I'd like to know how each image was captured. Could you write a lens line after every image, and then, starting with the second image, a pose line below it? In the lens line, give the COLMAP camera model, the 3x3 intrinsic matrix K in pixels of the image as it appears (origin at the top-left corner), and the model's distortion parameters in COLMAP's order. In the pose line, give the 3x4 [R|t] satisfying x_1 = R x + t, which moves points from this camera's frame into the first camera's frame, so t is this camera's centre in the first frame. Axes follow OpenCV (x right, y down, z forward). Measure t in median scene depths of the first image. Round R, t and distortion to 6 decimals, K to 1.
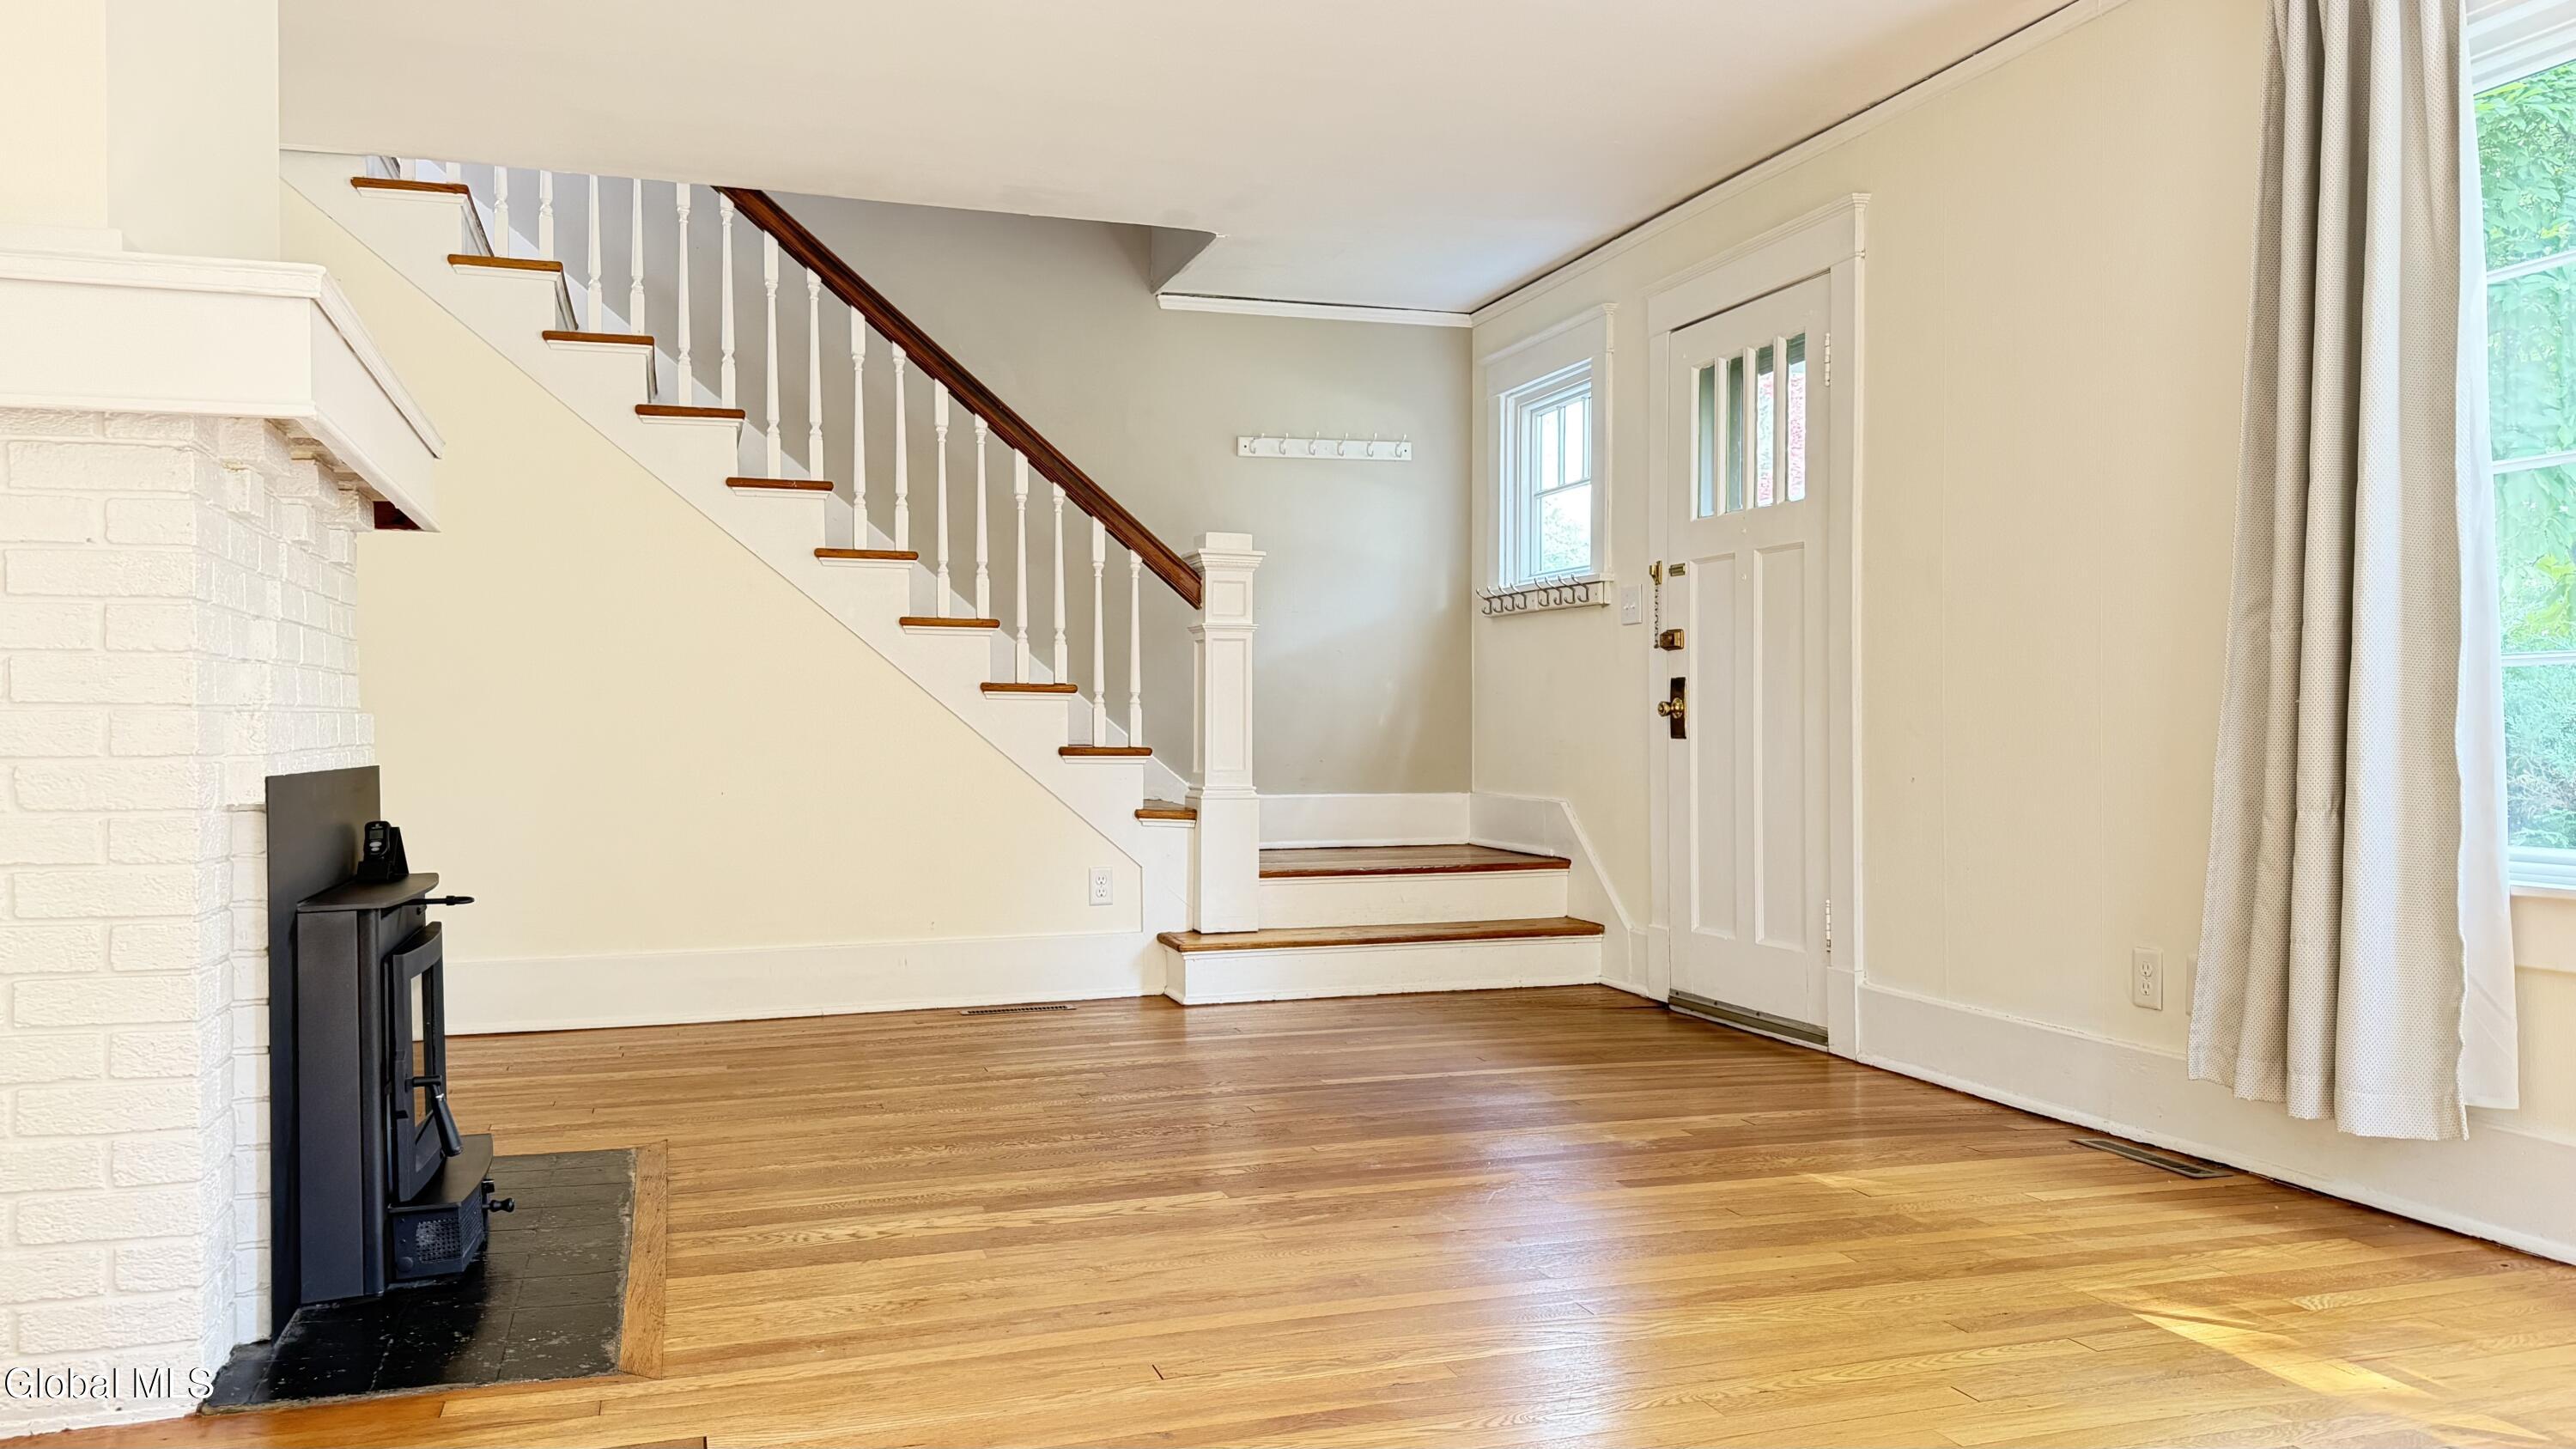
lens RADIAL K [[1912.4, 0, 1288.0], [0, 1912.4, 724.5], [0, 0, 1]] dist [0.000477, -0.000102]
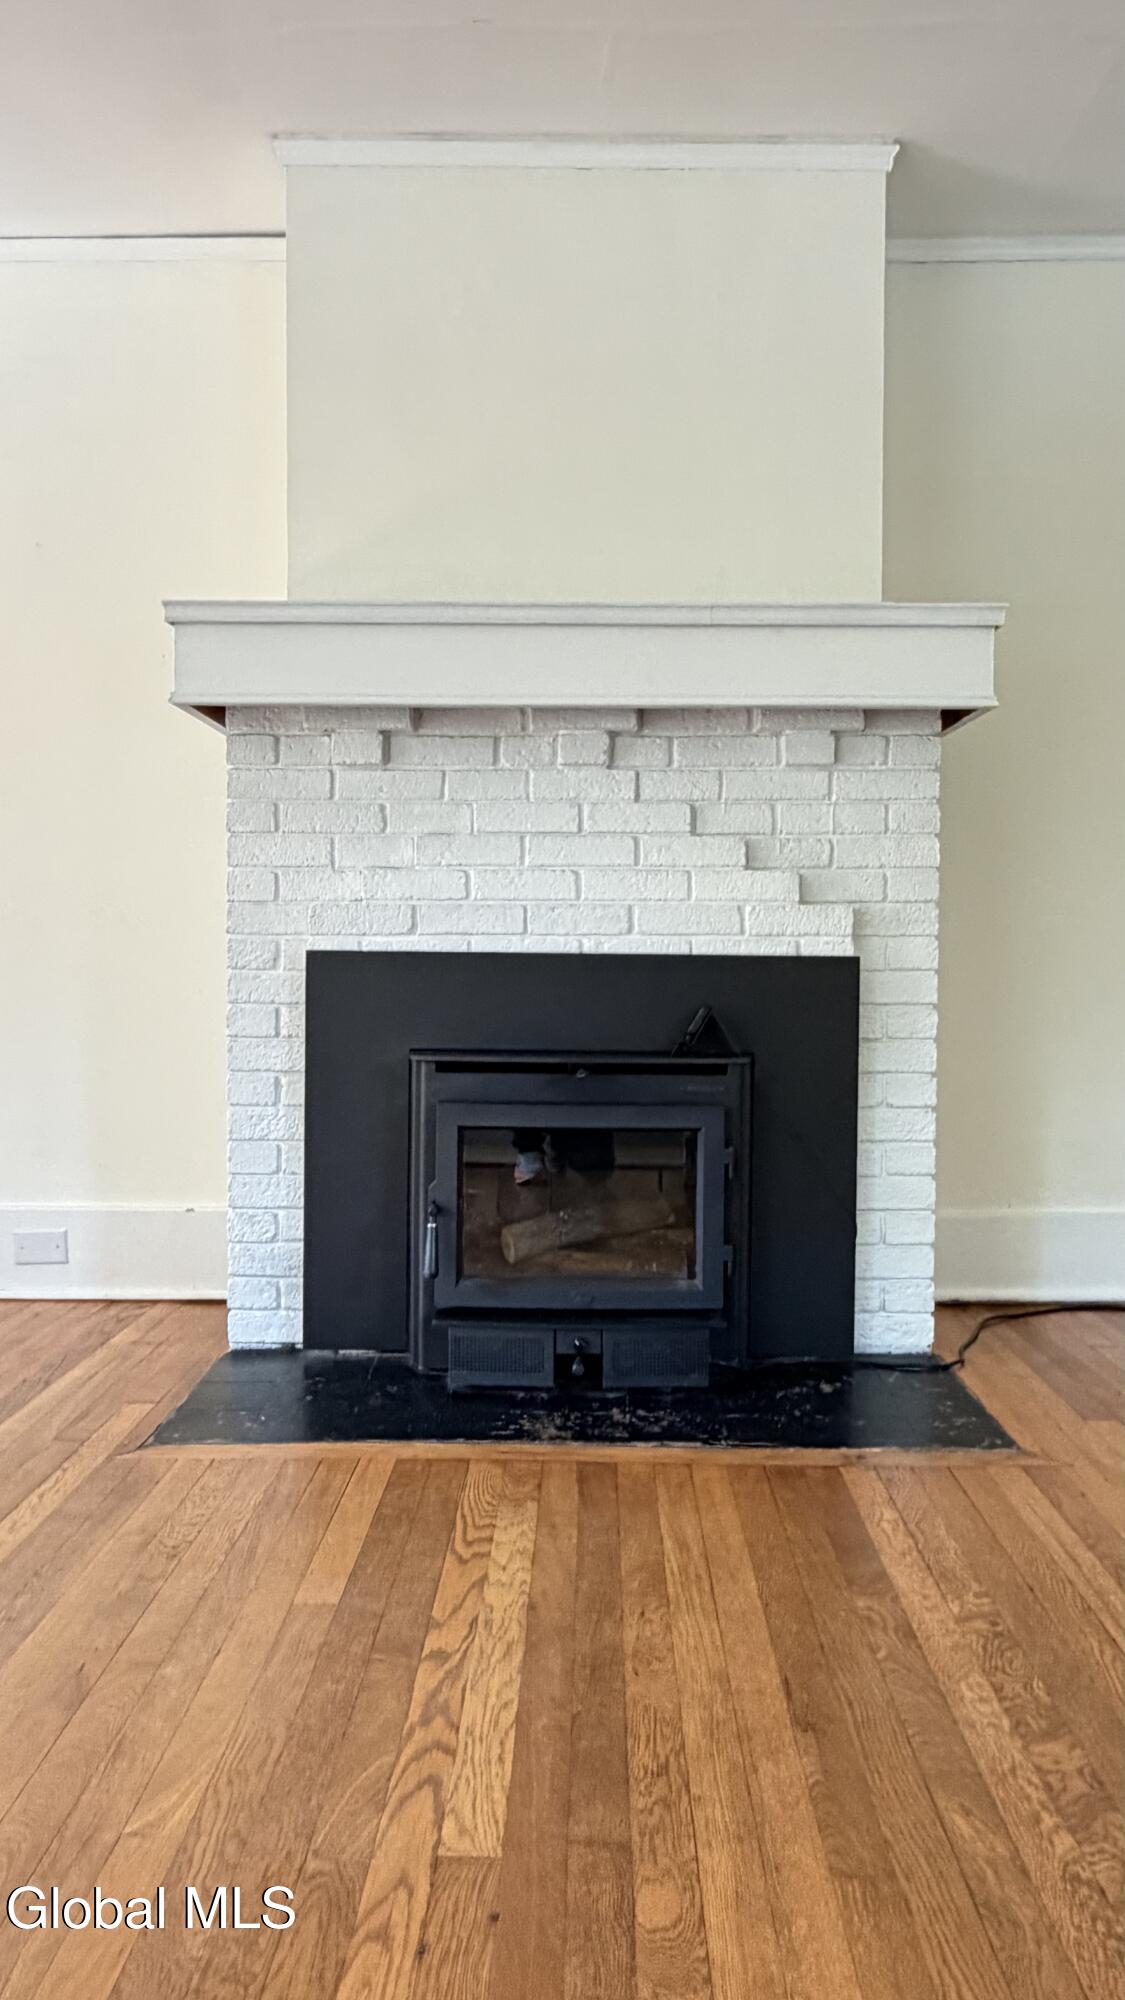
lens RADIAL K [[1386.1, 0, 562.5], [0, 1386.1, 1000.0], [0, 0, 1]] dist [-0.001758, -0.001533]
pose [[-0.332003, 0.038209, -0.942504, 0.303699], [0.000153, 0.999181, 0.040452, 0.017627], [0.943278, 0.013287, -0.331737, 1.234493]]
